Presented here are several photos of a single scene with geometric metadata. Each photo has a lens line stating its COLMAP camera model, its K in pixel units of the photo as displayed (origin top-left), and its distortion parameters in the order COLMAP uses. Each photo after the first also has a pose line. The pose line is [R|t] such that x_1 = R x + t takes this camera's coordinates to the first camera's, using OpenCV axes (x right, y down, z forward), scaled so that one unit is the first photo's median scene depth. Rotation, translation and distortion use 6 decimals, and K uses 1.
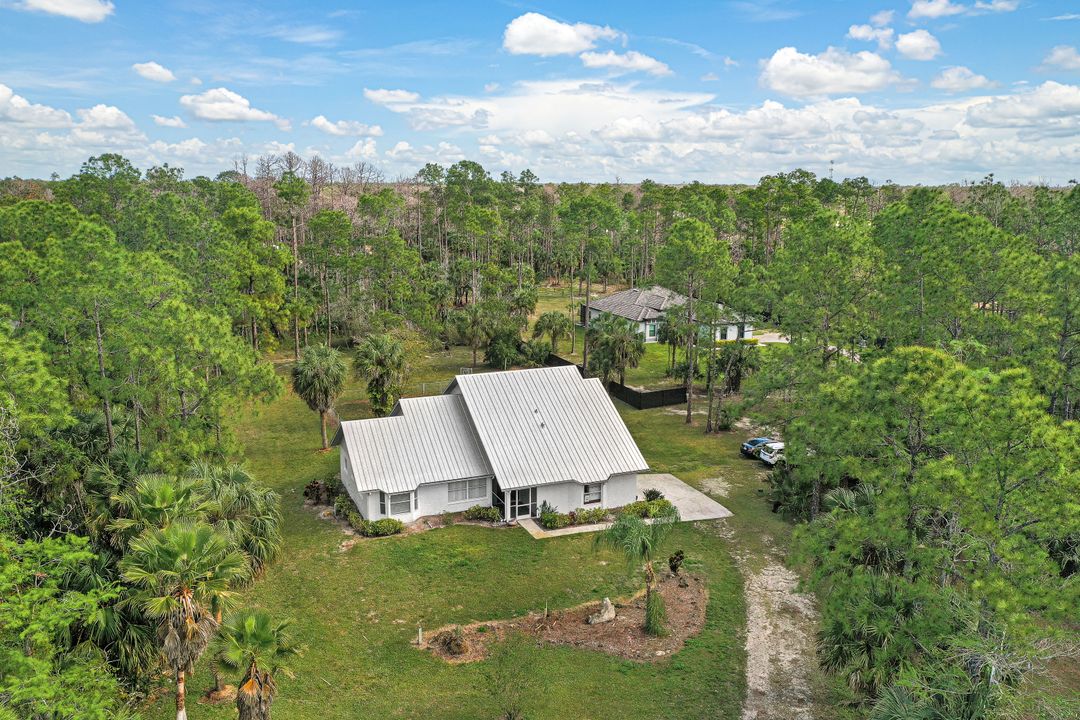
lens RADIAL K [[867.0, 0, 544.3], [0, 867.0, 355.1], [0, 0, 1]] dist [-0.001804, 0.003464]
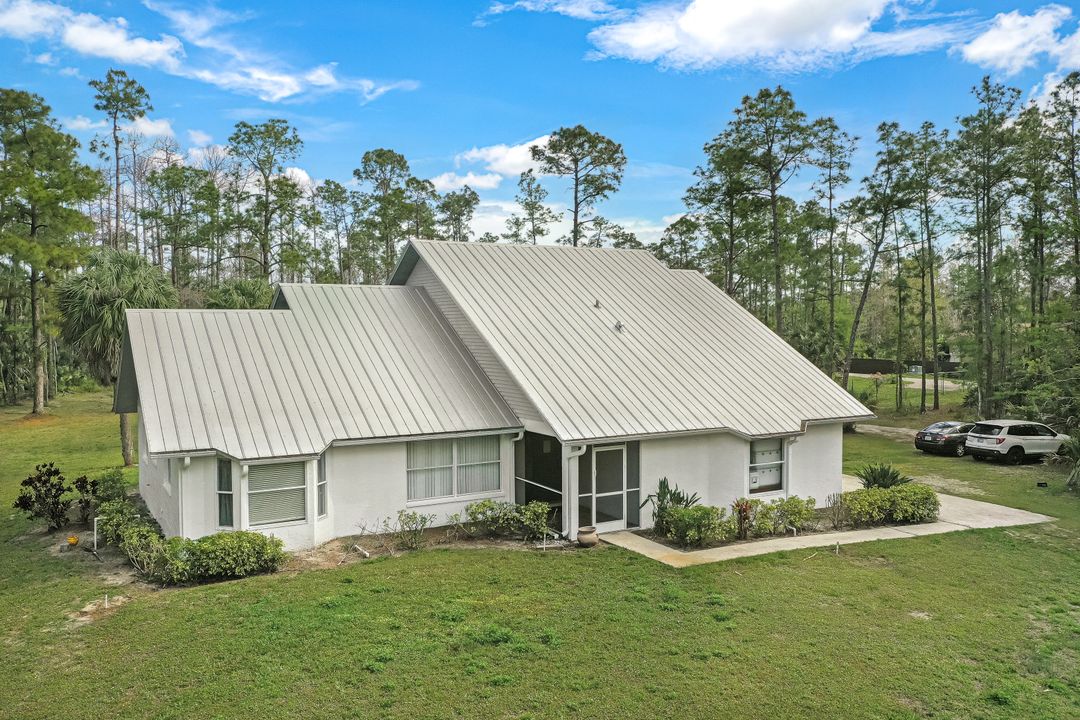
lens RADIAL K [[867.0, 0, 513.7], [0, 867.0, 320.2], [0, 0, 1]] dist [-0.001804, 0.003464]
pose [[0.995716, -0.028182, 0.088061, -0.097631], [0.045901, 0.977431, -0.206208, 0.176456], [-0.080262, 0.209367, 0.974538, 0.622380]]
